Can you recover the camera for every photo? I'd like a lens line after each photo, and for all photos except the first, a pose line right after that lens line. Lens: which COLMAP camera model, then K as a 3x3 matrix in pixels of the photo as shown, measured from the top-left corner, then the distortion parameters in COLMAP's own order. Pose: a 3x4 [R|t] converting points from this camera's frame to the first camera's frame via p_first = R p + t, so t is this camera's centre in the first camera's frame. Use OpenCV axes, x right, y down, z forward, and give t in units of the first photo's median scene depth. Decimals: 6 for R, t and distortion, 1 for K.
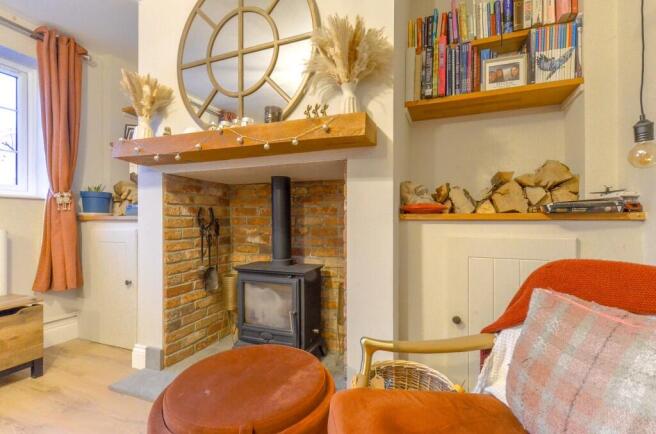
lens RADIAL K [[291.5, 0, 339.0], [0, 291.5, 221.0], [0, 0, 1]] dist [0.007326, -0.002144]
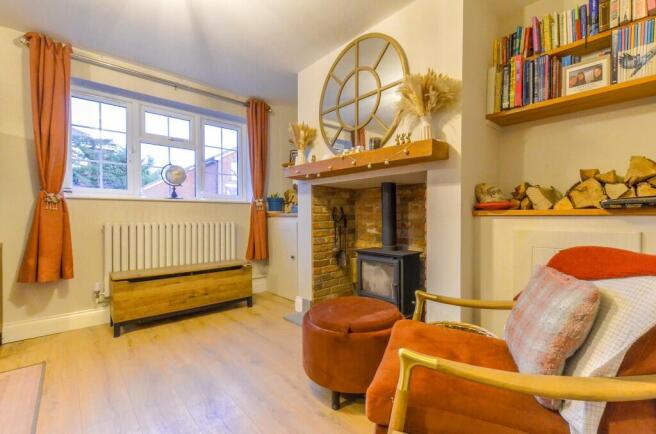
lens RADIAL K [[291.5, 0, 339.2], [0, 291.5, 219.5], [0, 0, 1]] dist [0.007326, -0.002144]
pose [[0.895587, 0.002792, -0.444877, 0.228575], [0.002066, 0.999943, 0.010434, -0.000389], [0.444881, -0.010263, 0.895531, -0.333158]]
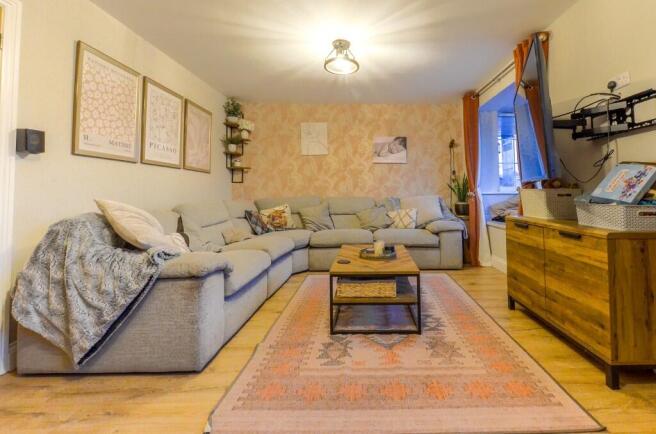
lens RADIAL K [[291.5, 0, 366.7], [0, 291.5, 183.2], [0, 0, 1]] dist [0.007326, -0.002144]
pose [[-0.929146, -0.004354, -0.369688, -0.547210], [0.008560, 0.999409, -0.033285, -0.012726], [0.369615, -0.034092, -0.928560, 0.695546]]
